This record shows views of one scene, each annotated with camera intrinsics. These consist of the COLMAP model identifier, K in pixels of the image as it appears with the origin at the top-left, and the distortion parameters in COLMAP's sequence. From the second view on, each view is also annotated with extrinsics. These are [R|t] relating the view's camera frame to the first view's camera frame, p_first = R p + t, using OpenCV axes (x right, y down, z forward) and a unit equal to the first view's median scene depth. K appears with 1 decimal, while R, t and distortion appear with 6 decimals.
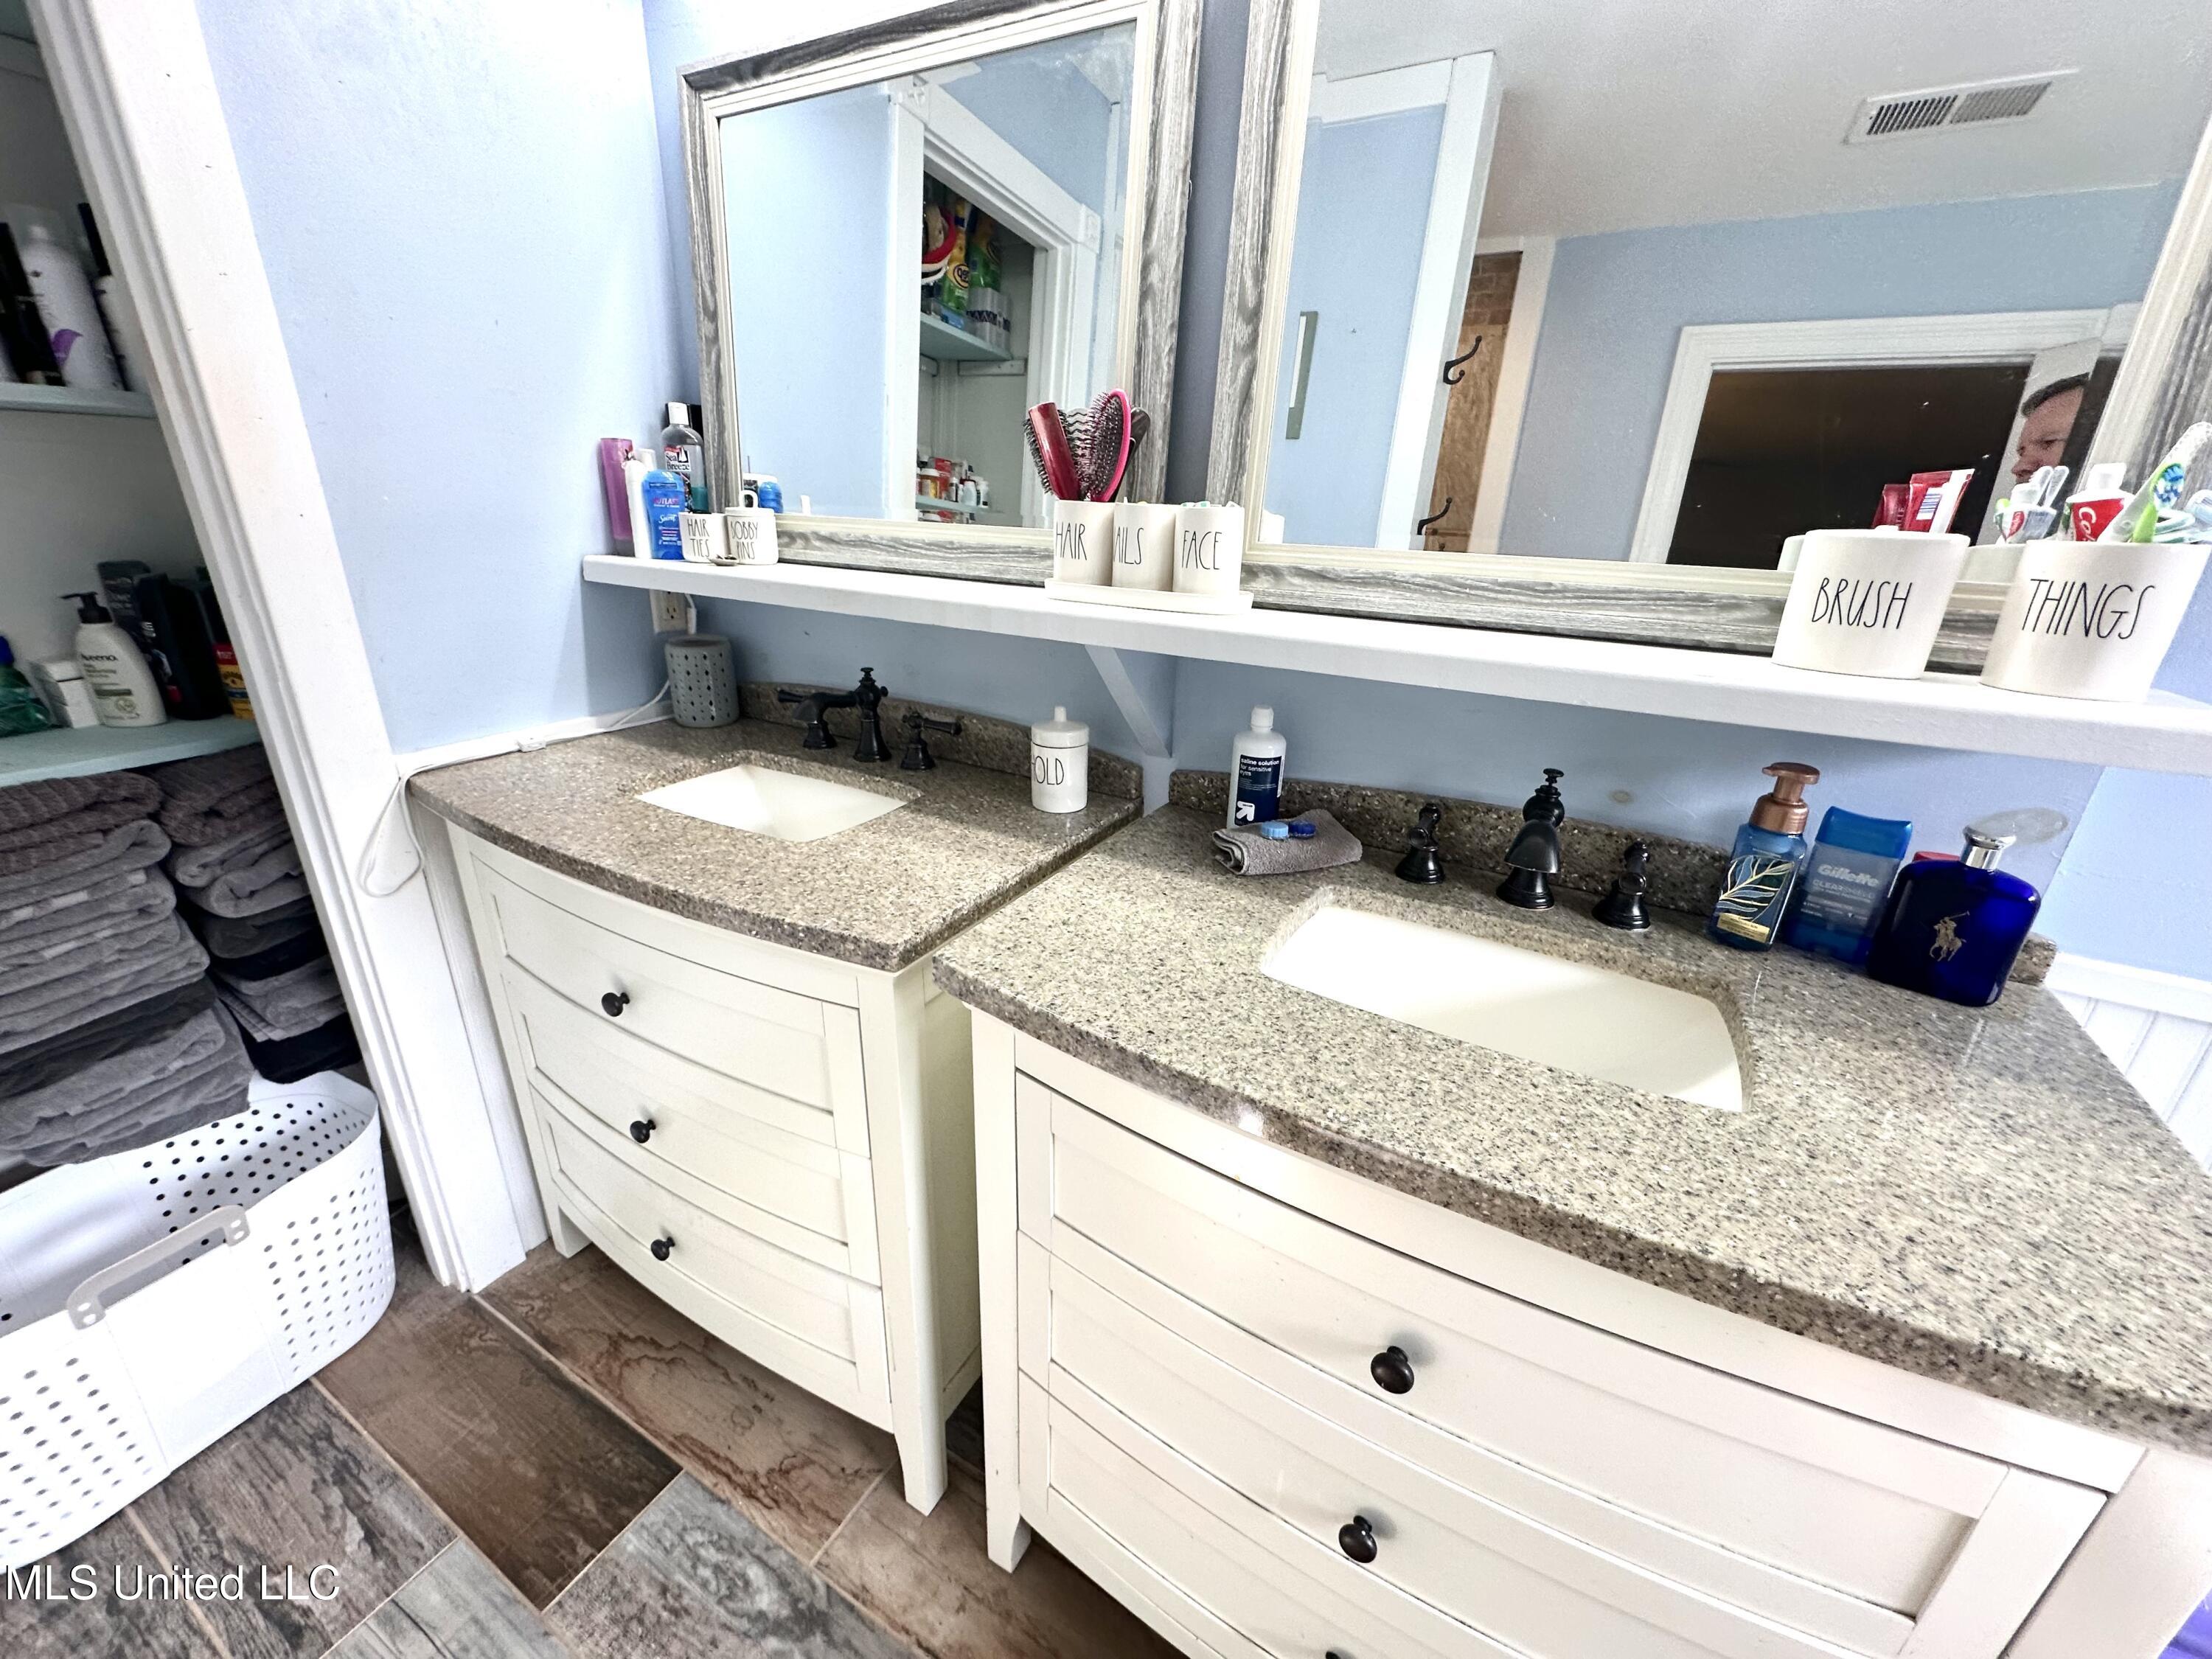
lens RADIAL K [[877.8, 0, 1104.5], [0, 877.8, 828.8], [0, 0, 1]] dist [-0.002503, -0.000100]
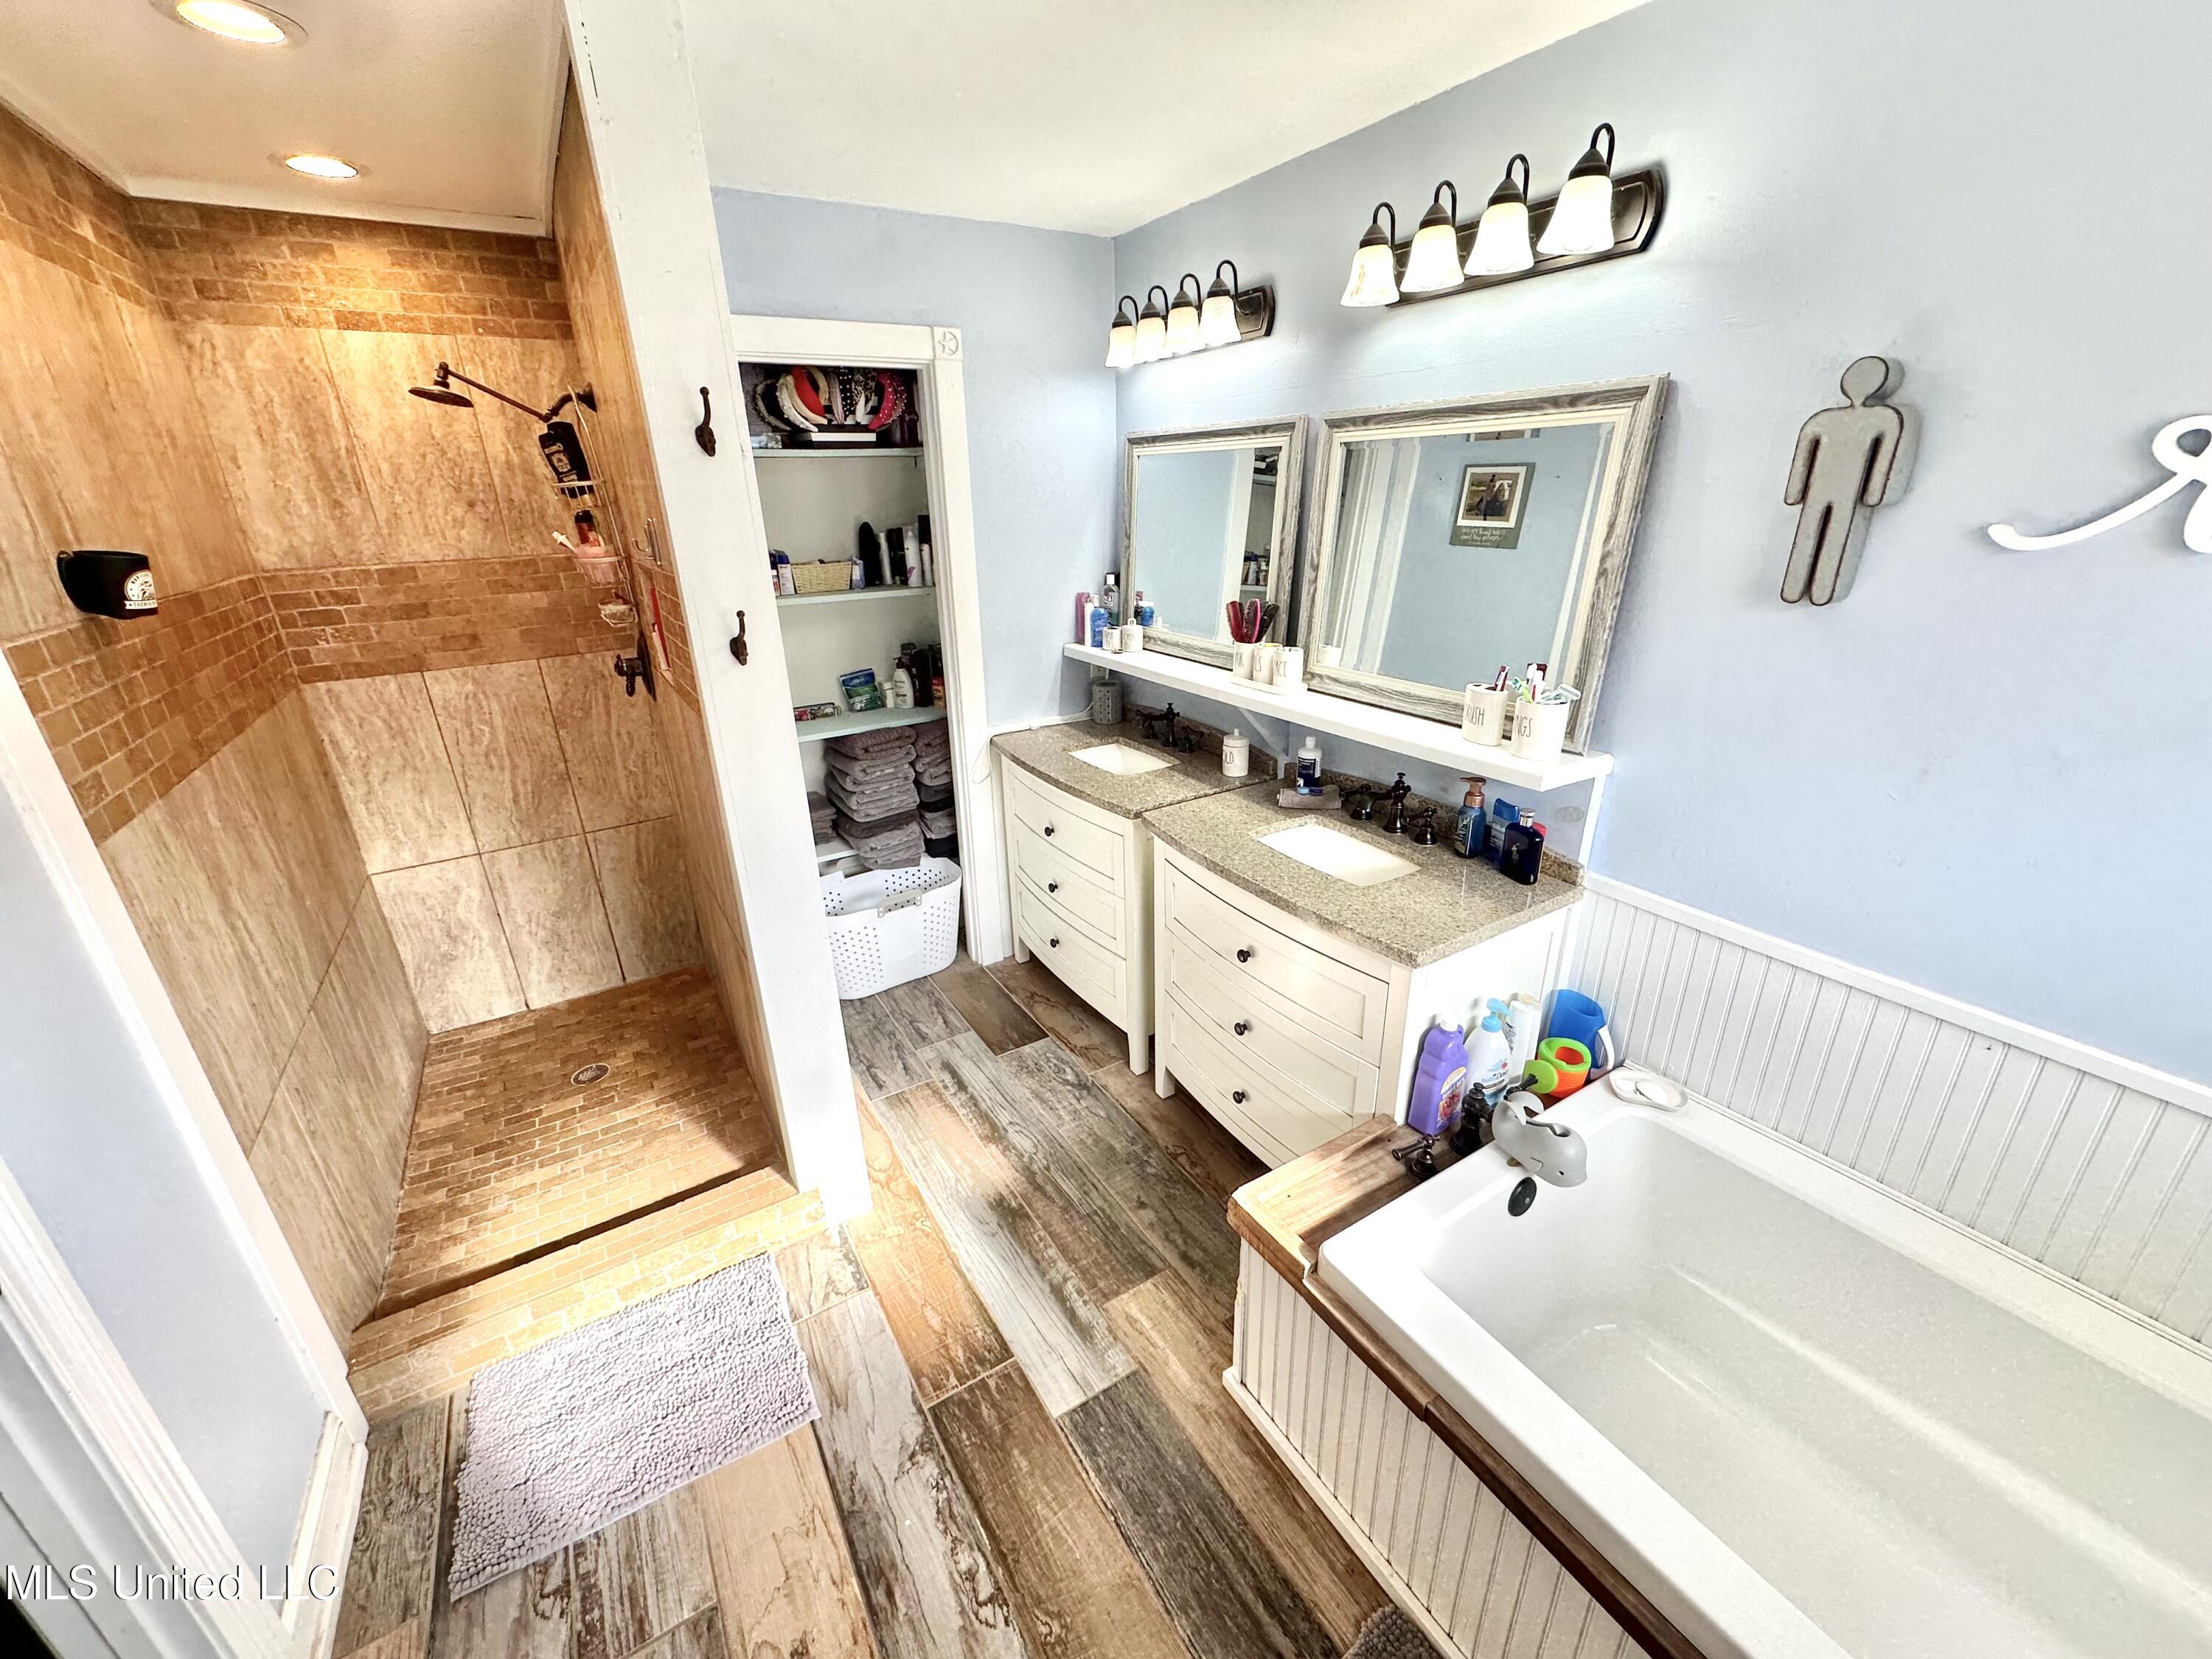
lens RADIAL K [[877.8, 0, 1106.4], [0, 877.8, 826.8], [0, 0, 1]] dist [-0.002503, -0.000100]
pose [[0.874779, 0.127294, -0.467502, 0.725408], [-0.126403, 0.991416, 0.033425, 0.073081], [0.467743, 0.029854, 0.883360, -1.096184]]
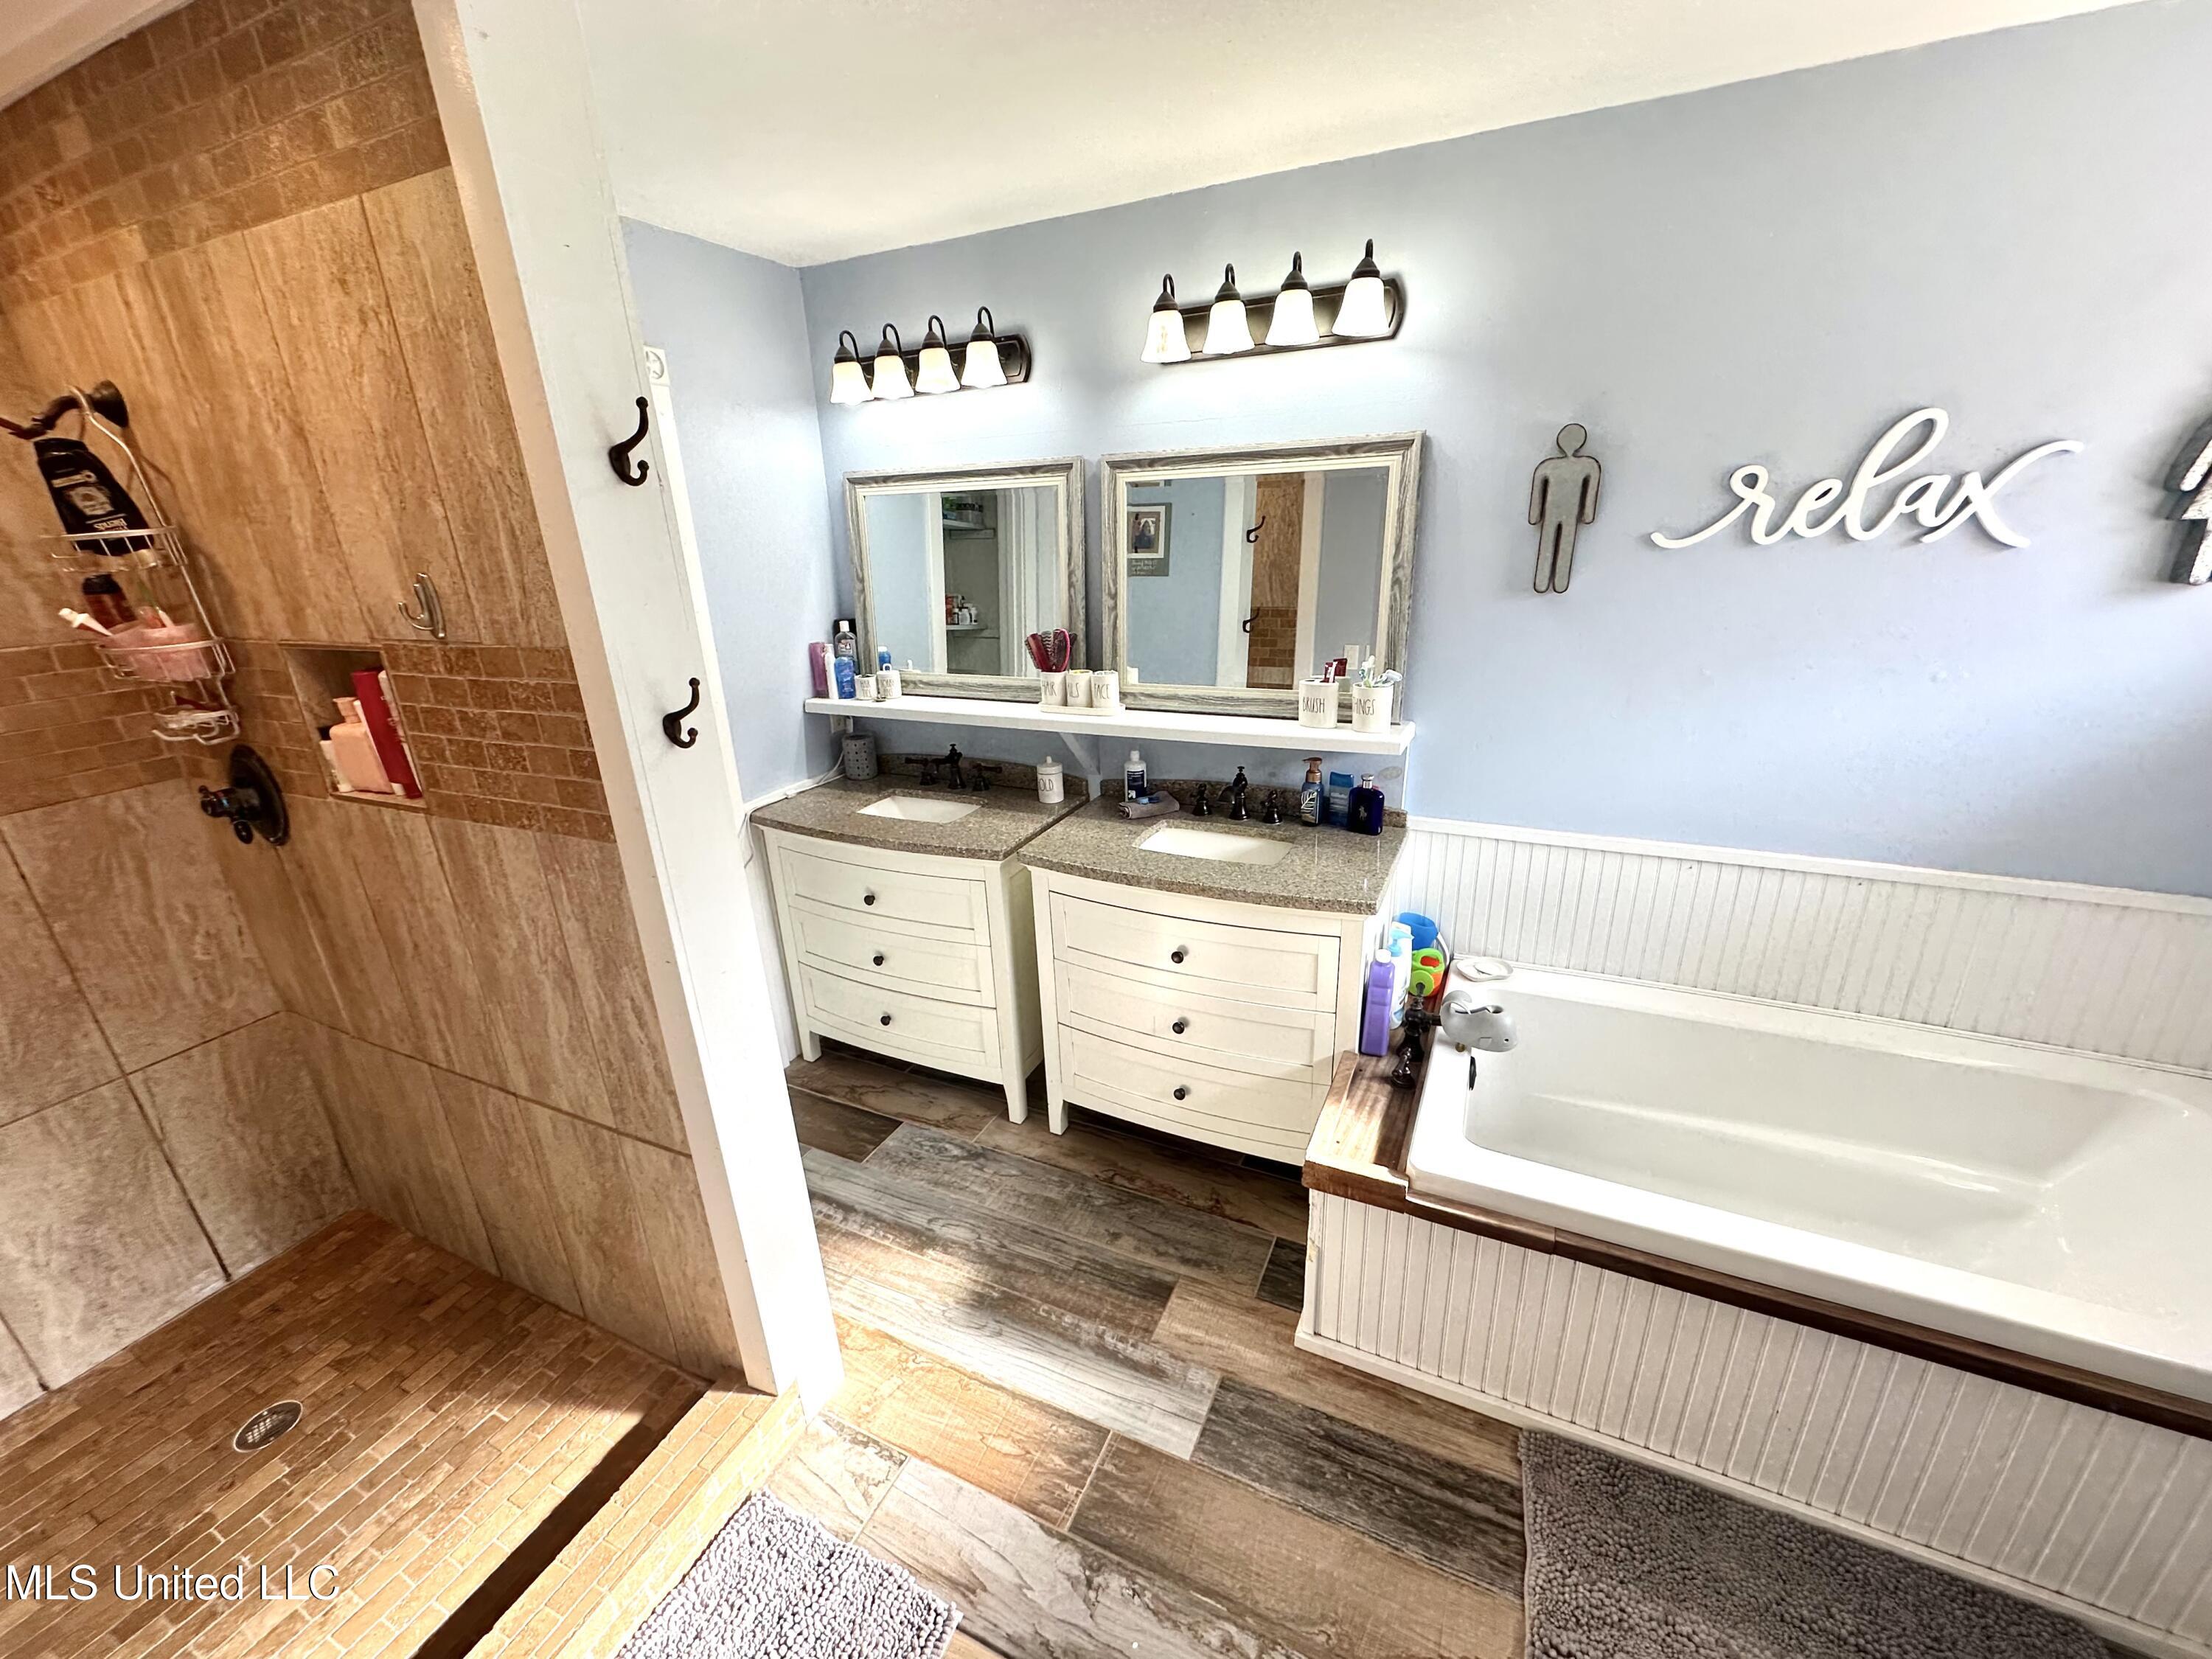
lens RADIAL K [[877.8, 0, 1103.3], [0, 877.8, 827.4], [0, 0, 1]] dist [-0.002503, -0.000100]
pose [[0.995244, -0.087521, 0.042761, -0.023113], [0.088627, 0.995759, -0.024685, 0.111675], [-0.040419, 0.028357, 0.998780, -1.260239]]
